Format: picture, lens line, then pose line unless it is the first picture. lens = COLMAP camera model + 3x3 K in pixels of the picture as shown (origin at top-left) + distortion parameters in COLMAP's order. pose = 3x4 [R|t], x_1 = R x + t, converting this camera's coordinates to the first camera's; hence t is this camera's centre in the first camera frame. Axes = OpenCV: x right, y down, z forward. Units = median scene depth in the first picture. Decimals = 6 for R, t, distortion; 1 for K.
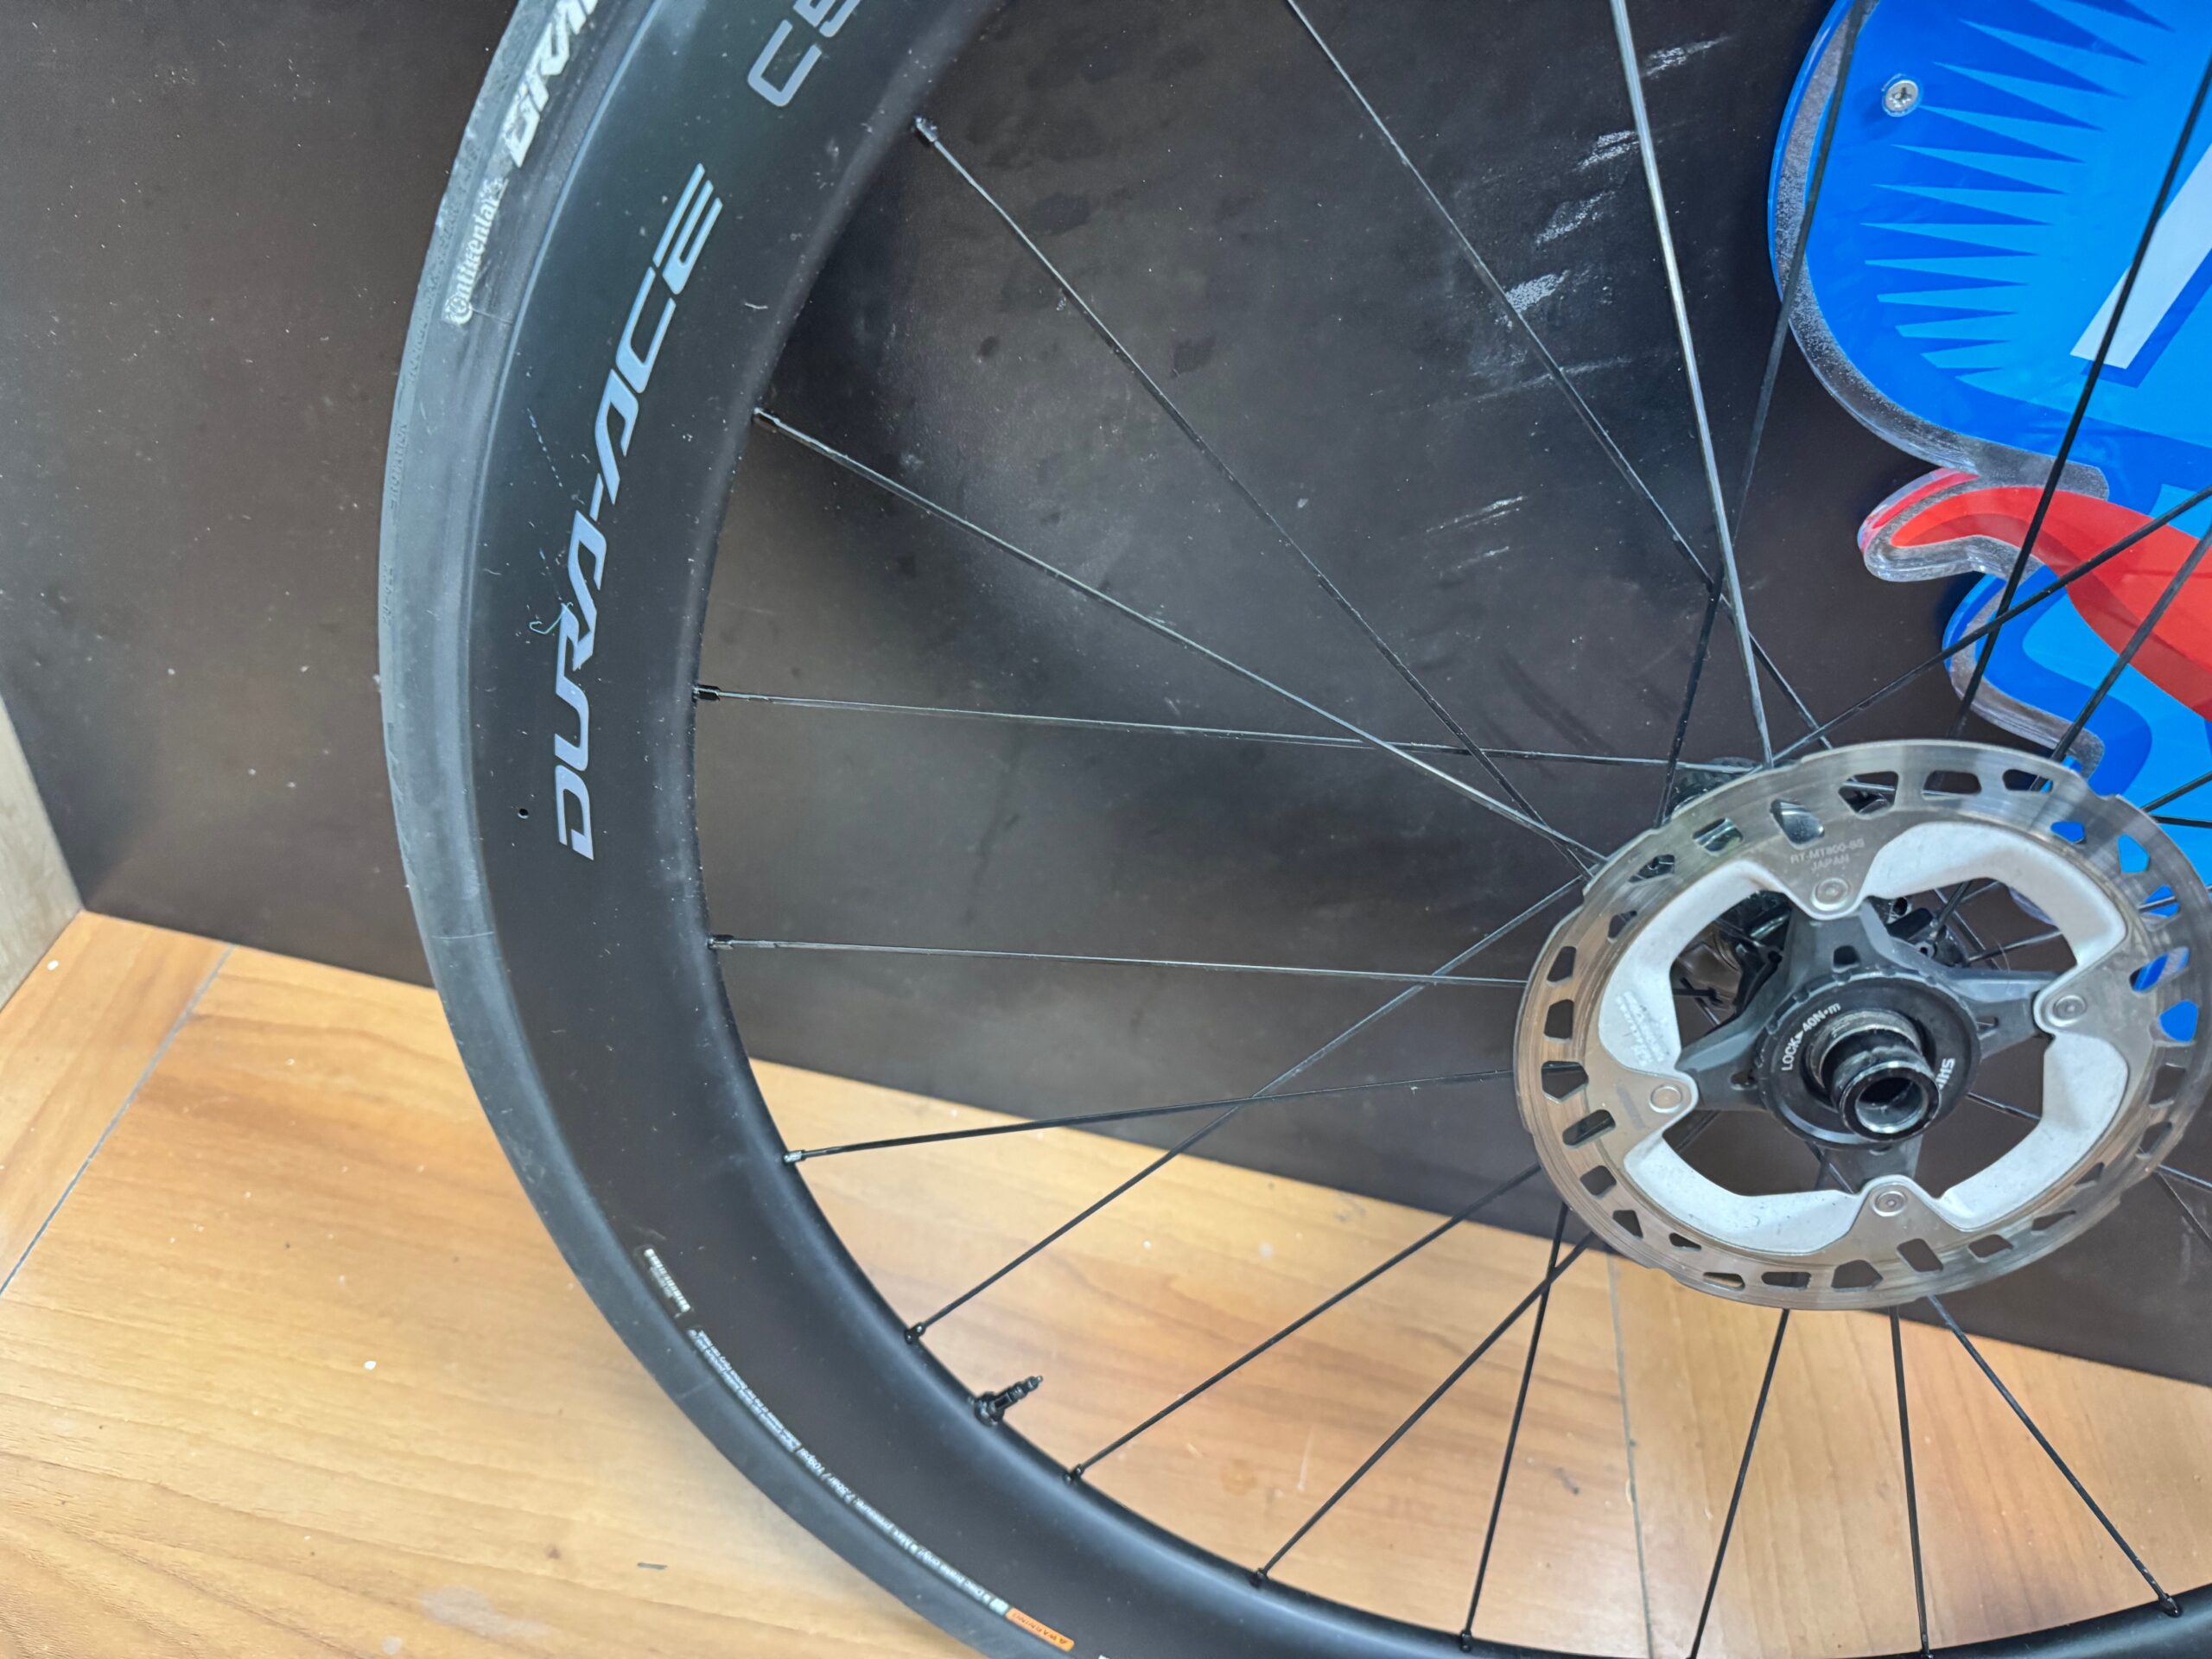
lens RADIAL K [[1518.9, 0, 1052.3], [0, 1518.9, 801.2], [0, 0, 1]] dist [-0.003553, -0.007832]
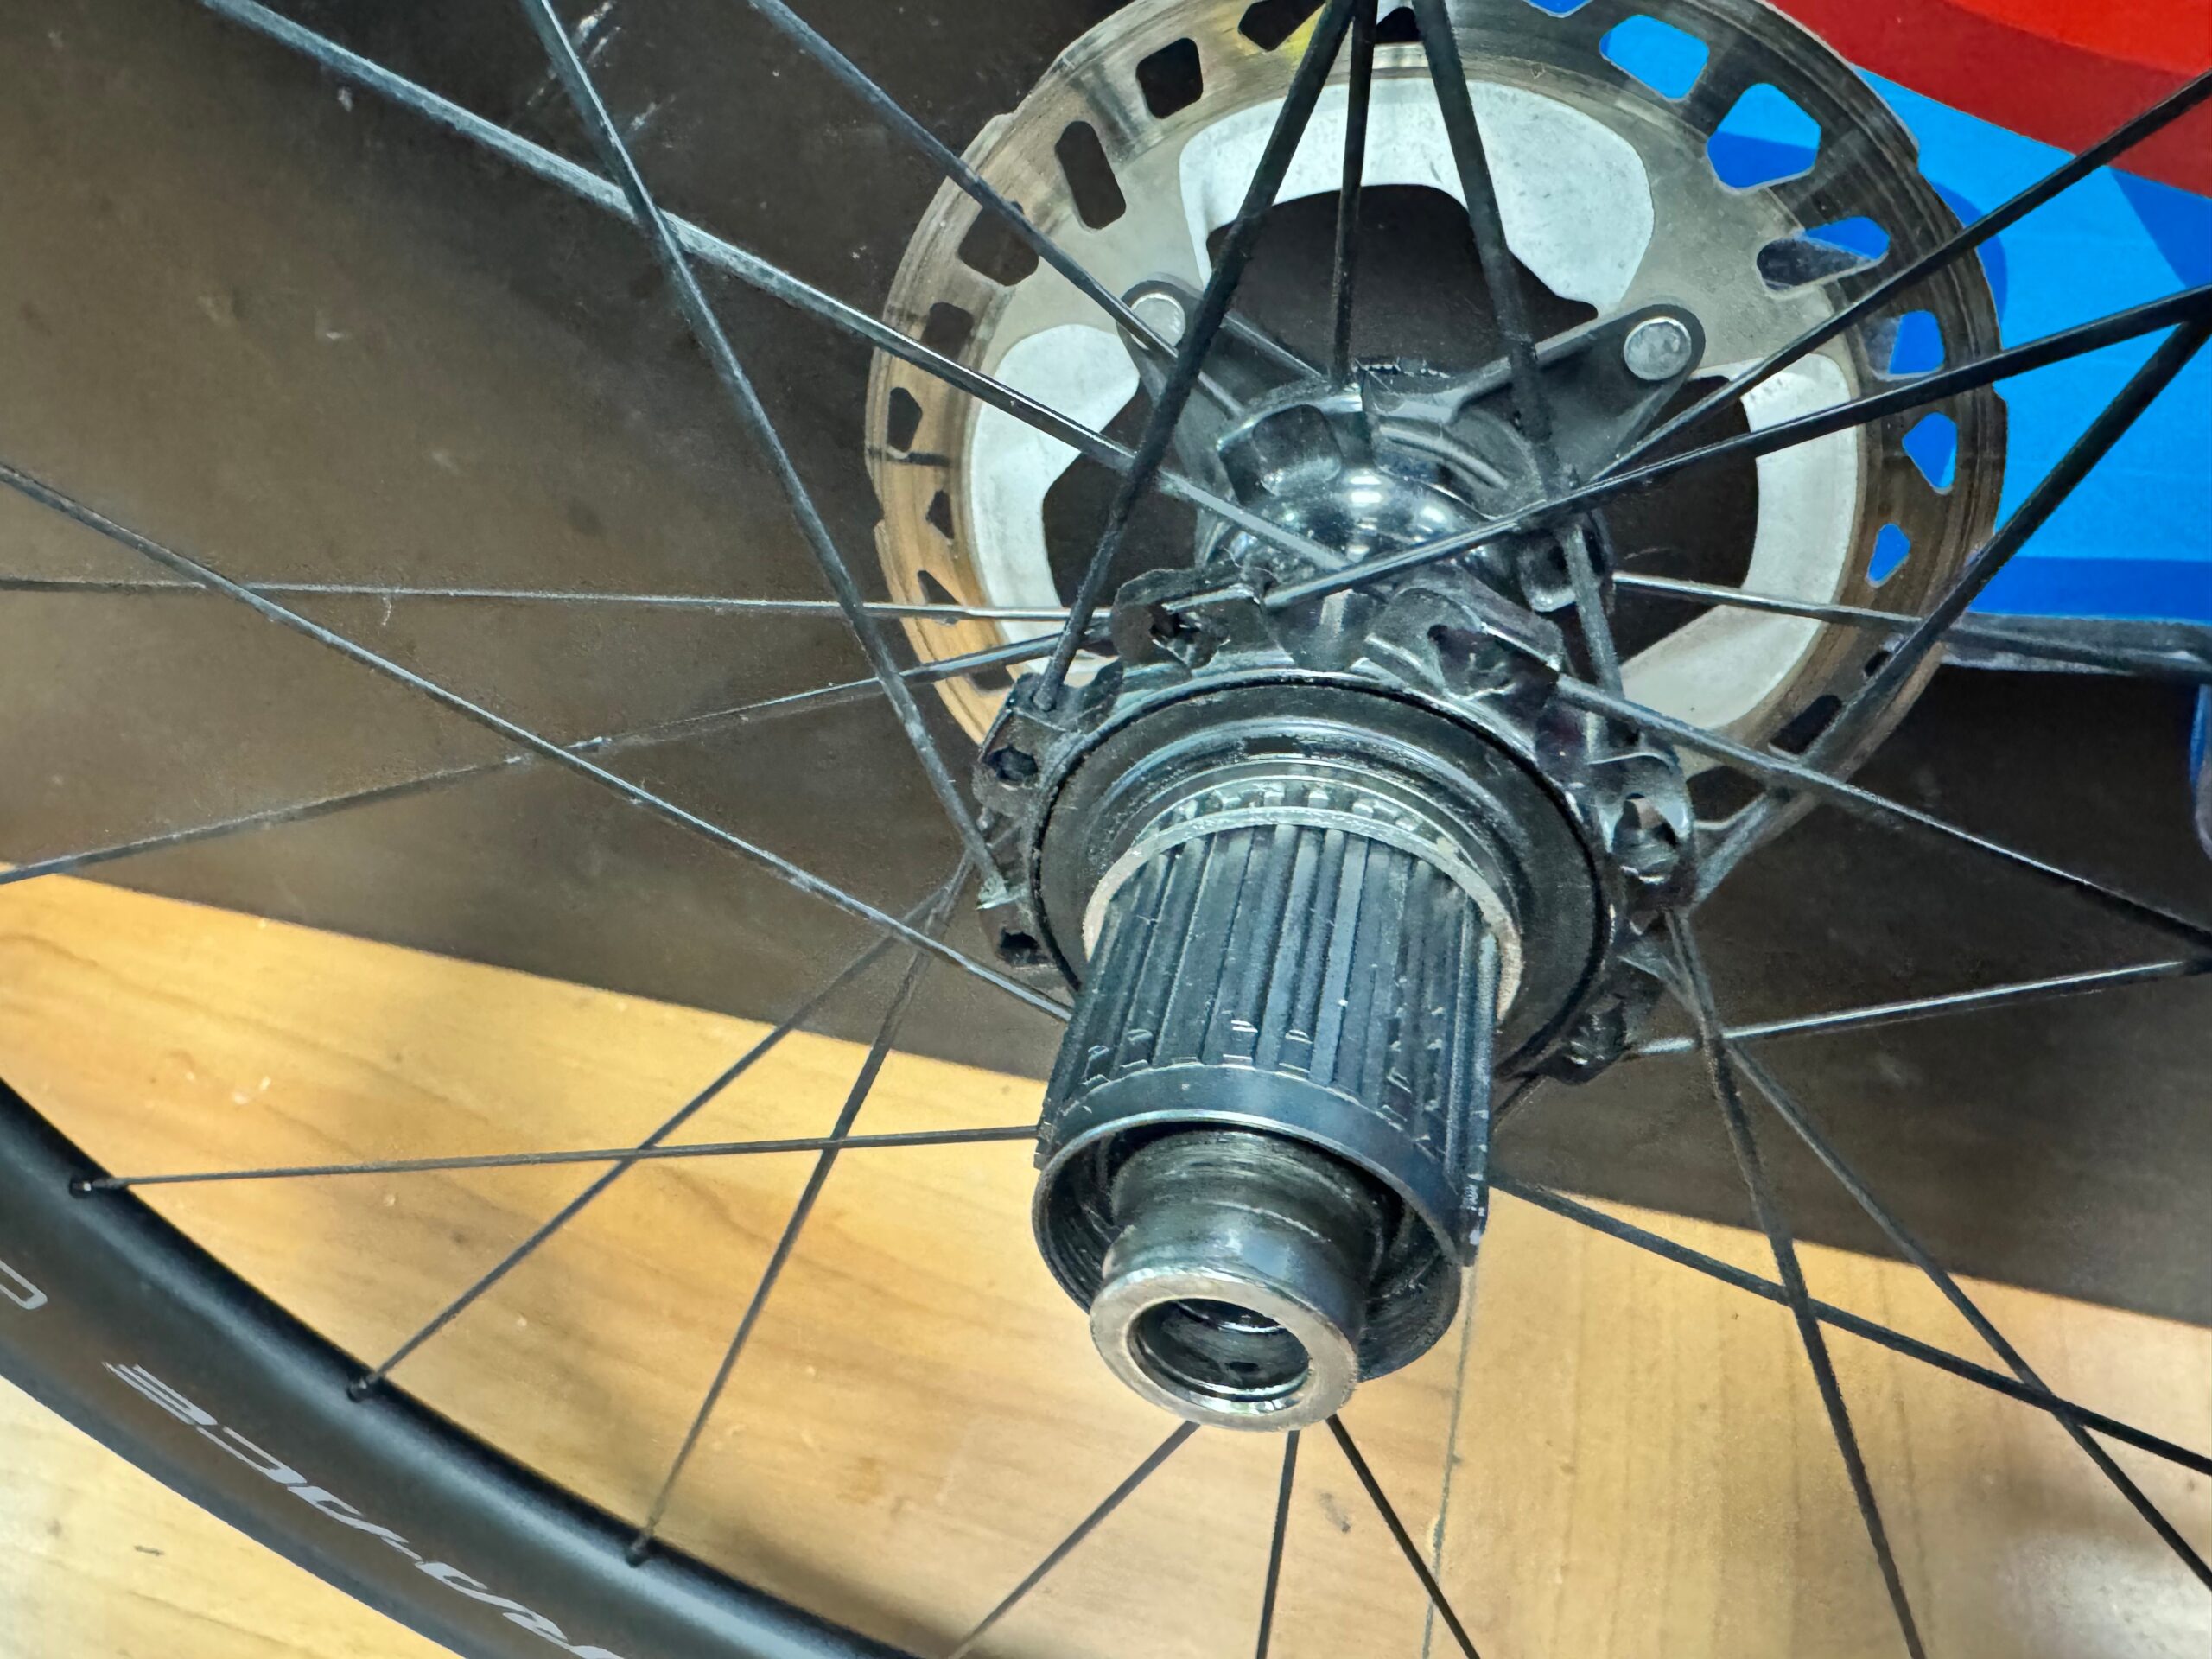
lens RADIAL K [[1499.3, 0, 1001.2], [0, 1499.3, 816.7], [0, 0, 1]] dist [-0.001449, 0.001964]
pose [[0.943186, -0.059753, -0.326848, 0.493853], [0.106798, 0.986017, 0.127926, 0.030538], [0.314634, -0.155565, 0.936379, 0.405300]]
